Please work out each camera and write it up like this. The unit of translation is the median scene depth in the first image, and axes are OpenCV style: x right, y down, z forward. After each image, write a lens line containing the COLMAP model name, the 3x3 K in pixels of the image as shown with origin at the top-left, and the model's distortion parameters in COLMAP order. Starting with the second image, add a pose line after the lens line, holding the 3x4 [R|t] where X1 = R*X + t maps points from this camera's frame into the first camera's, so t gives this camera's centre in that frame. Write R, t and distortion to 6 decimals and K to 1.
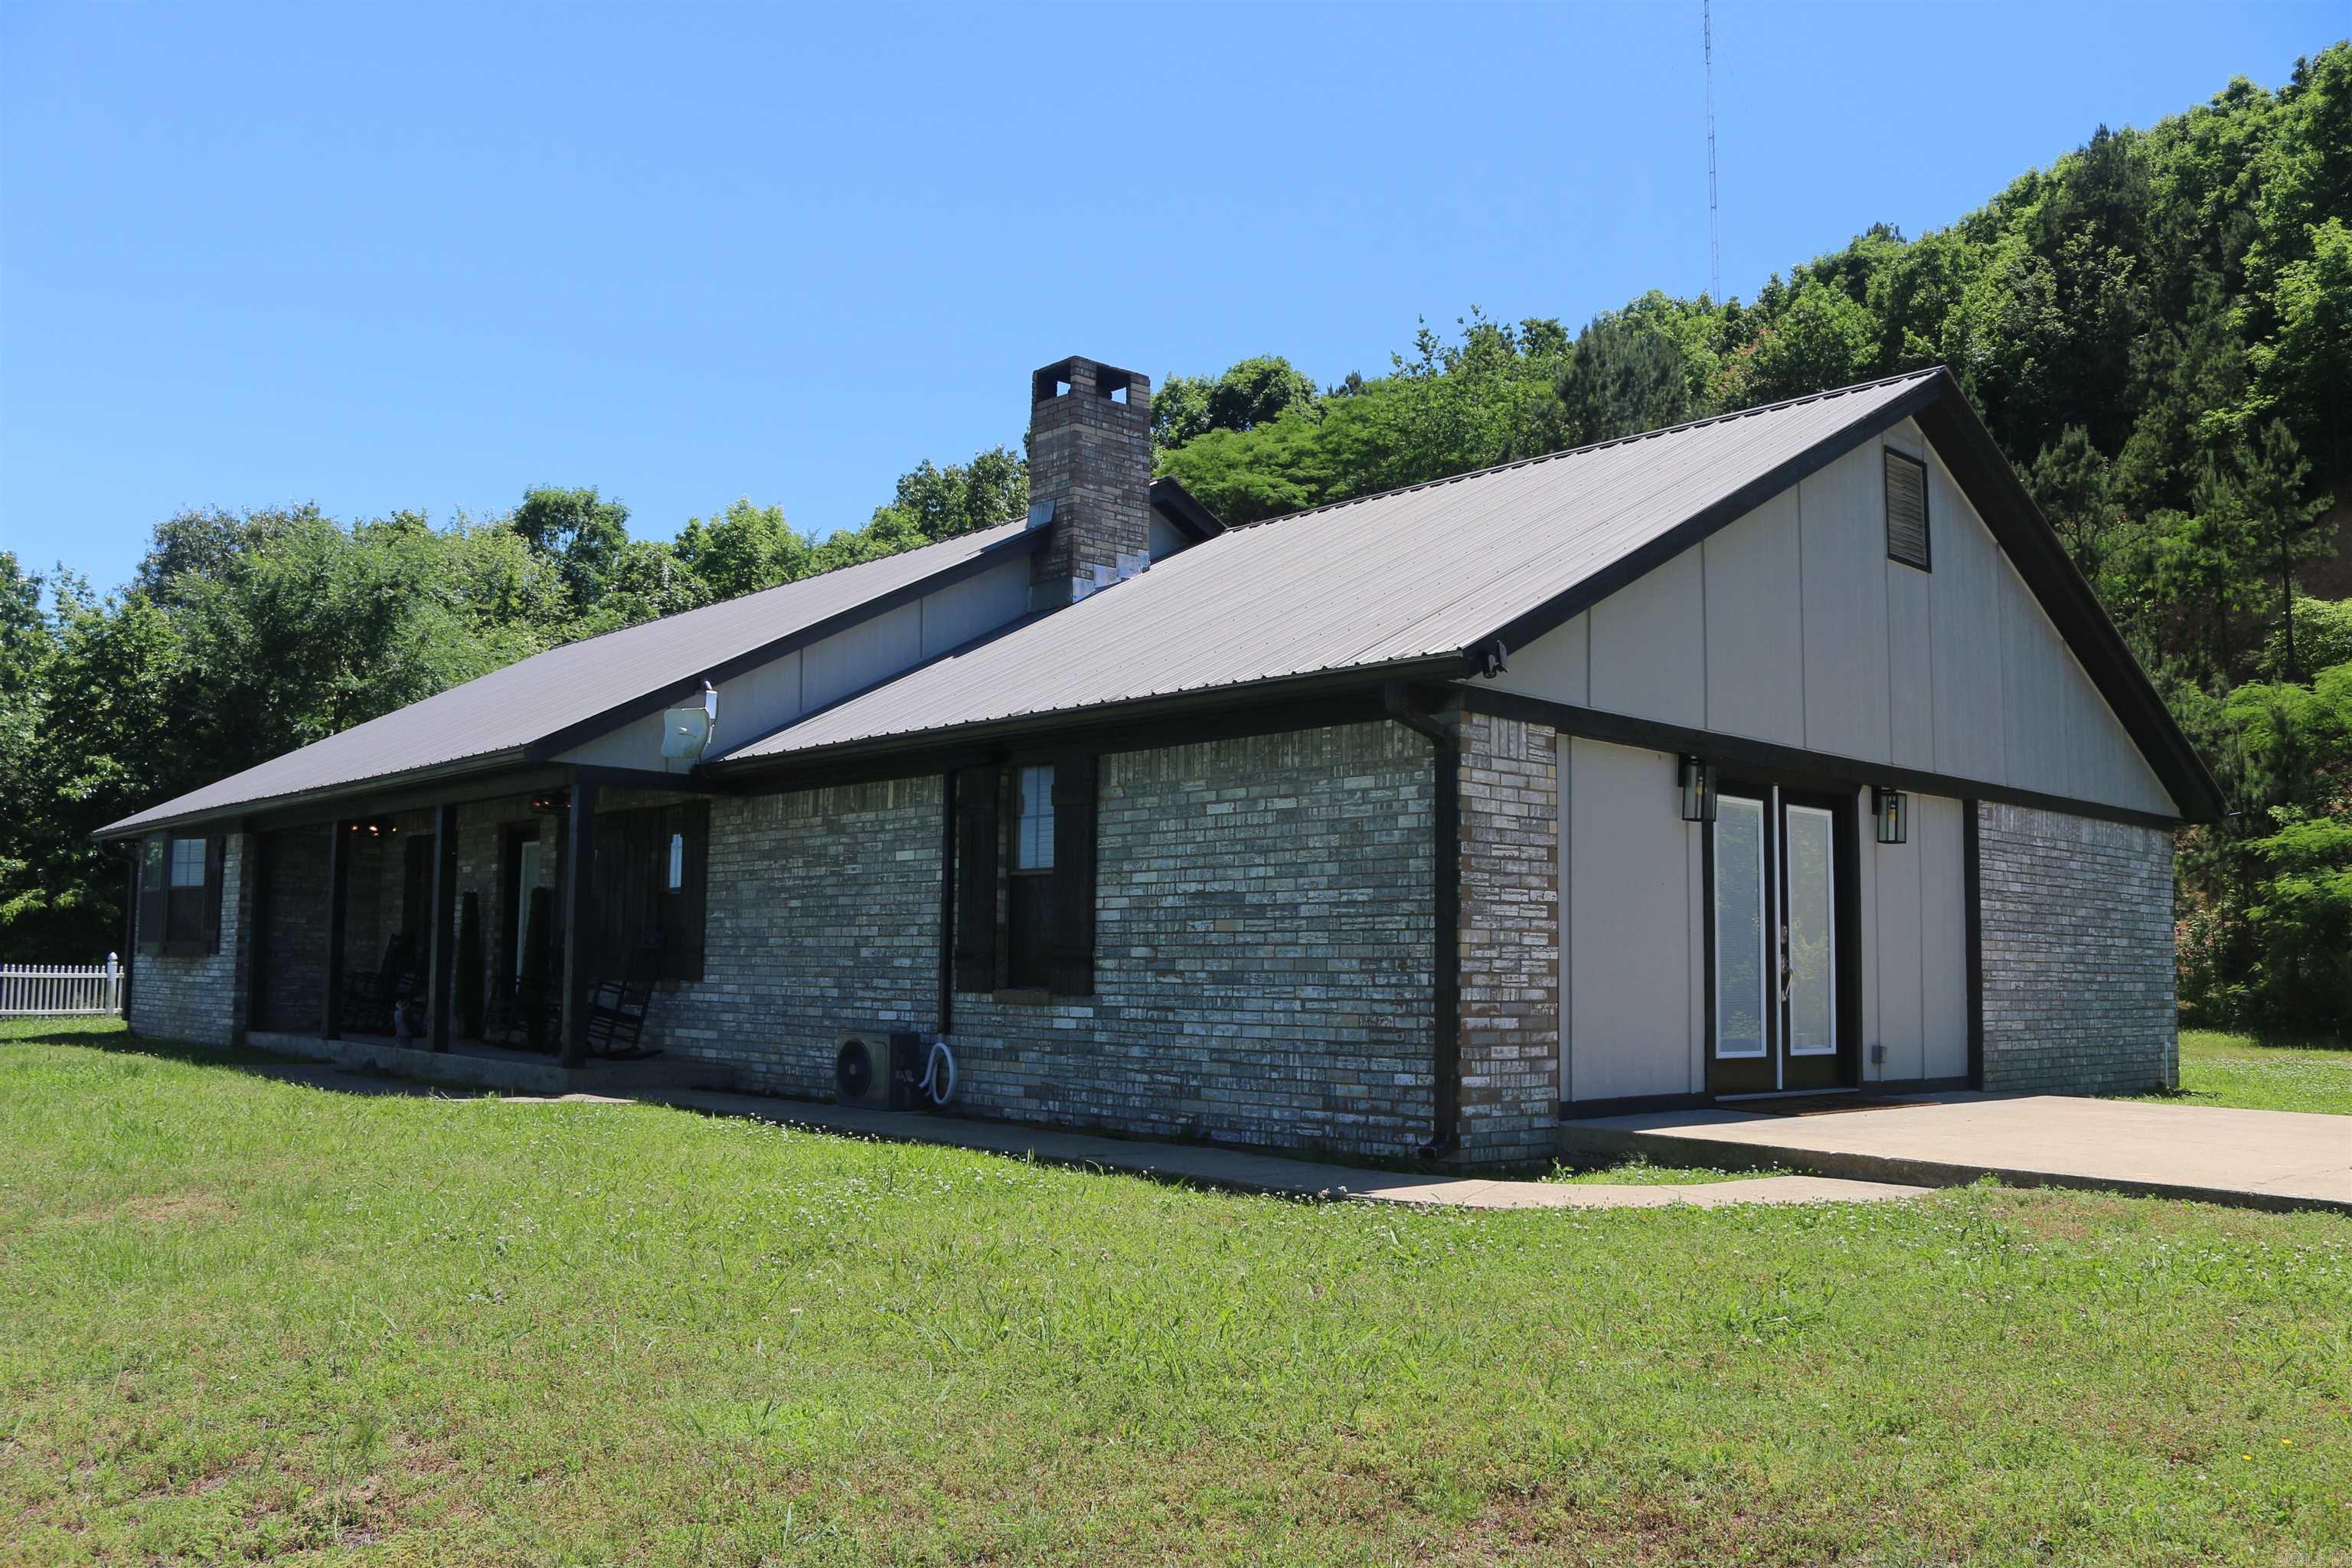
lens RADIAL K [[1928.0, 0, 1176.0], [0, 1928.0, 784.0], [0, 0, 1]] dist [-0.163745, 0.150753]
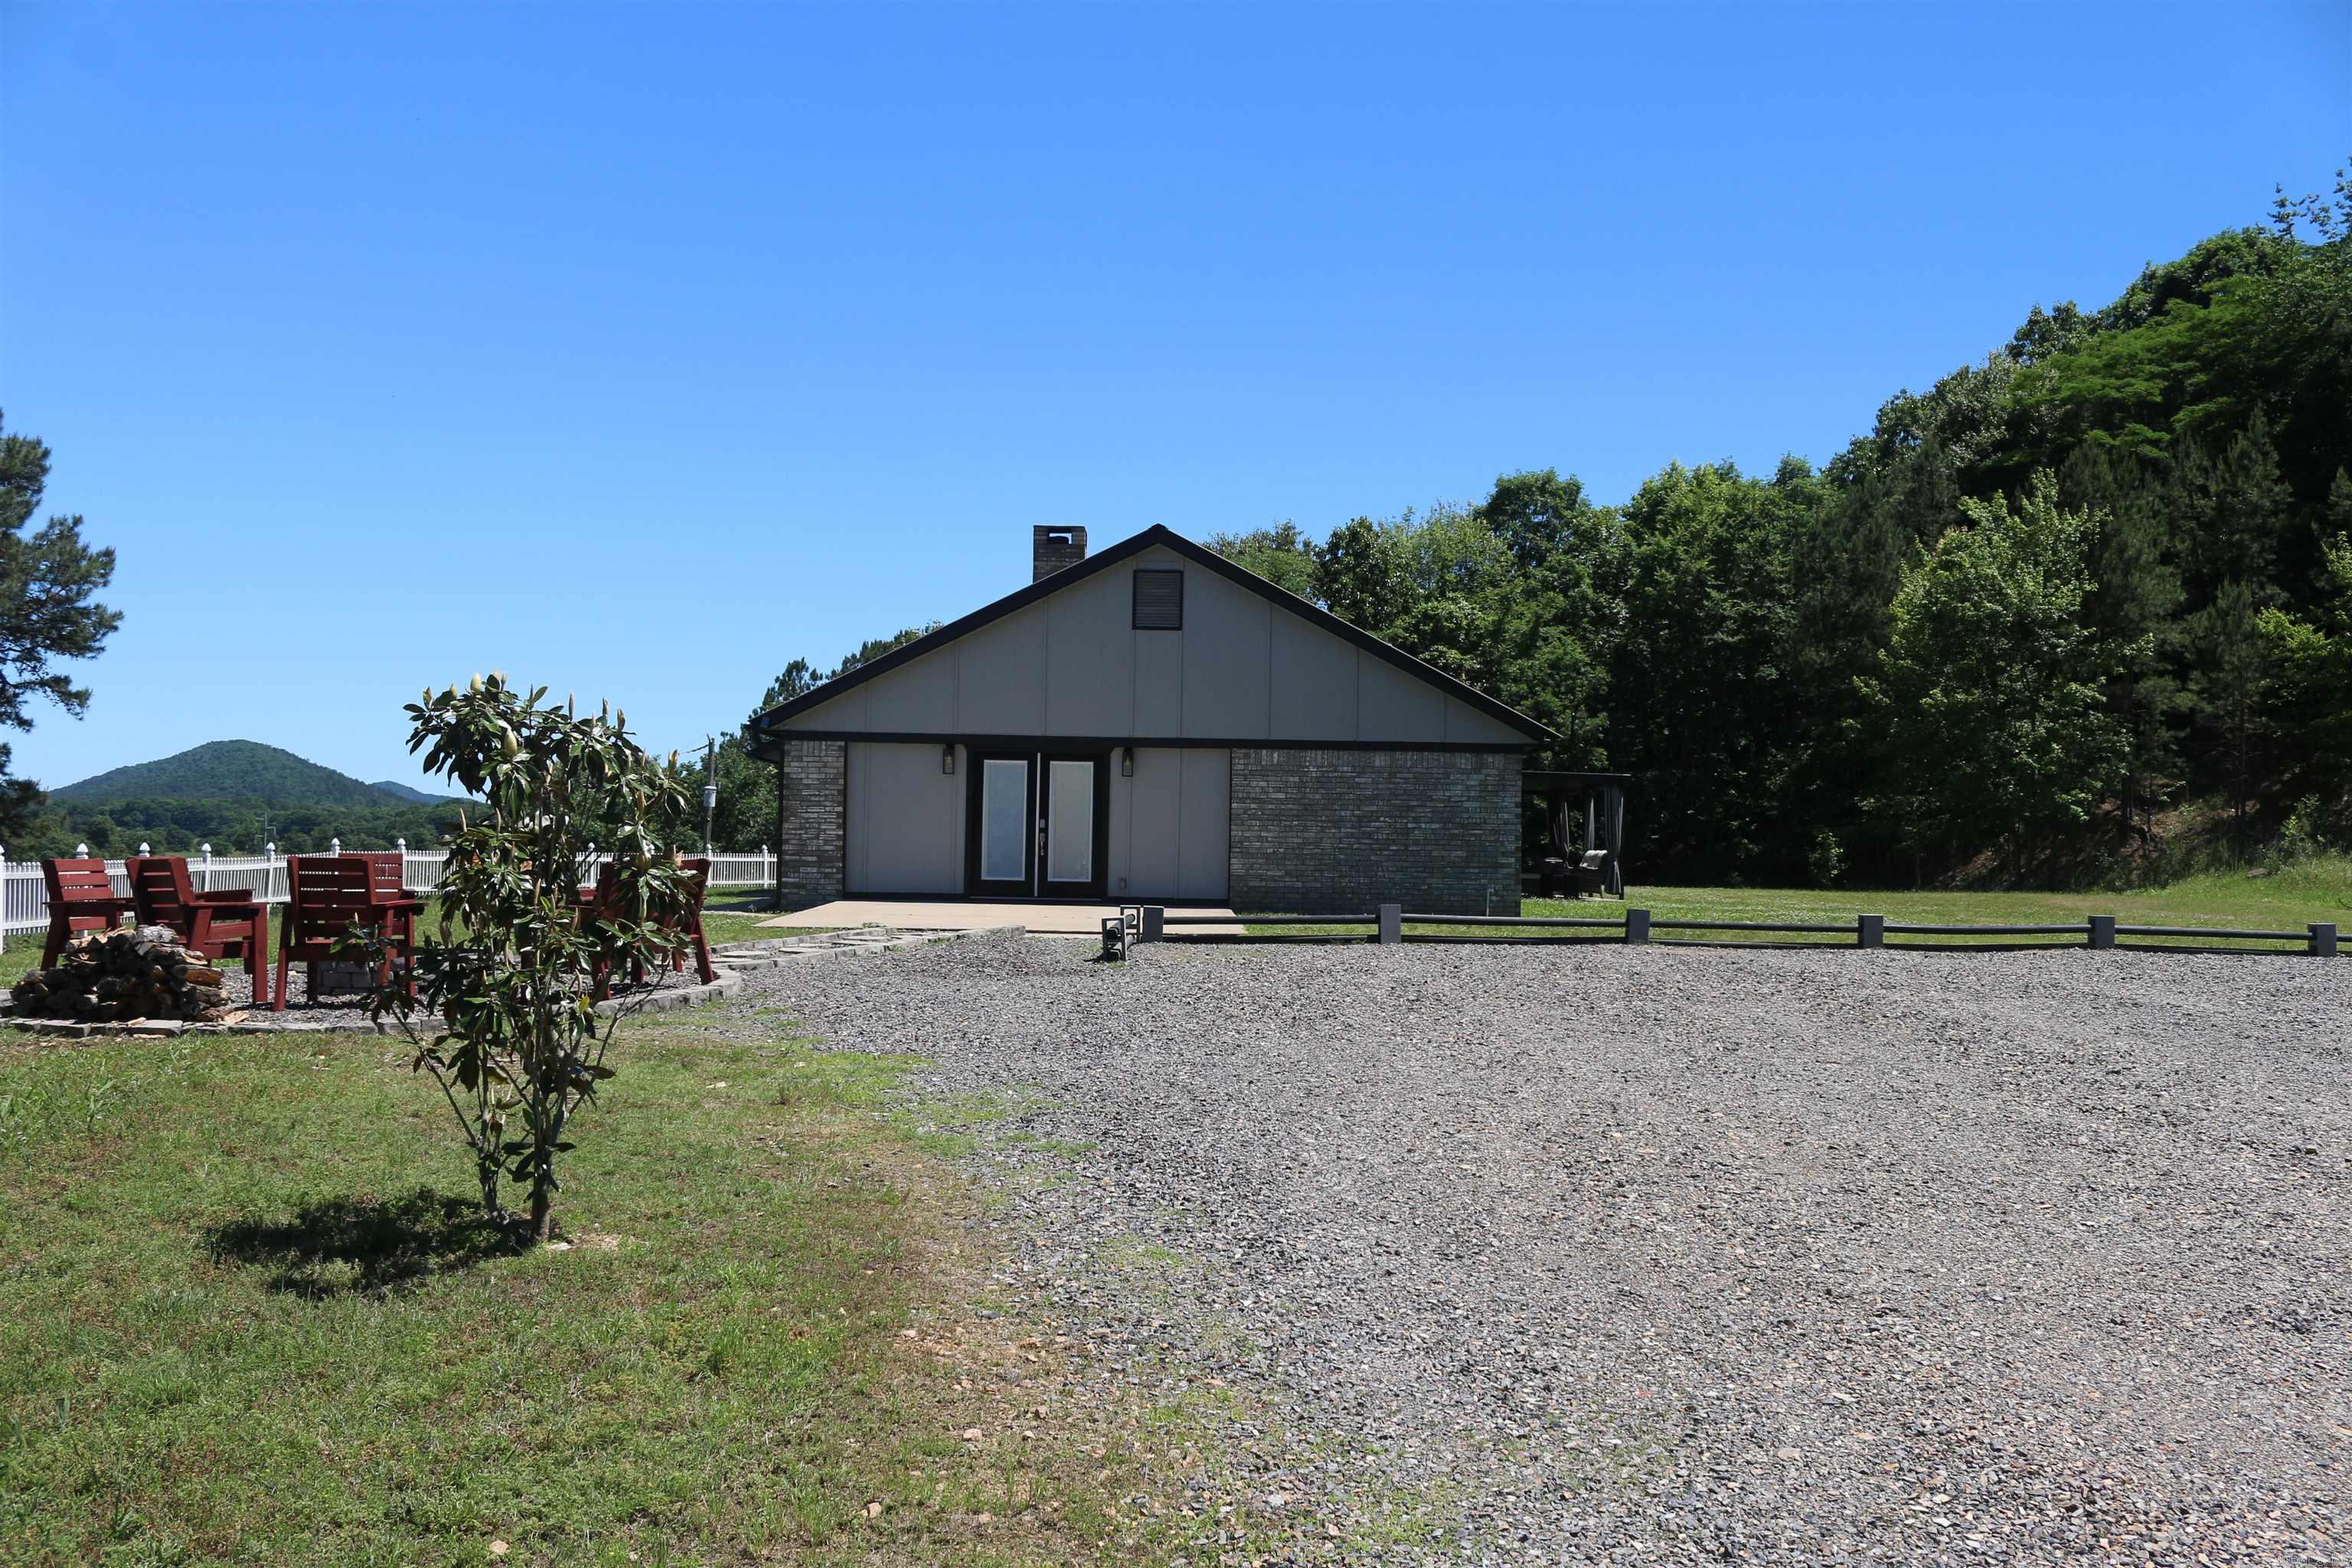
lens RADIAL K [[1928.0, 0, 1176.0], [0, 1928.0, 784.0], [0, 0, 1]] dist [-0.163745, 0.150753]
pose [[0.777440, -0.037660, -0.627829, 1.780911], [0.064798, 0.997690, 0.020393, 0.002377], [0.625611, -0.056536, 0.778084, -0.573519]]
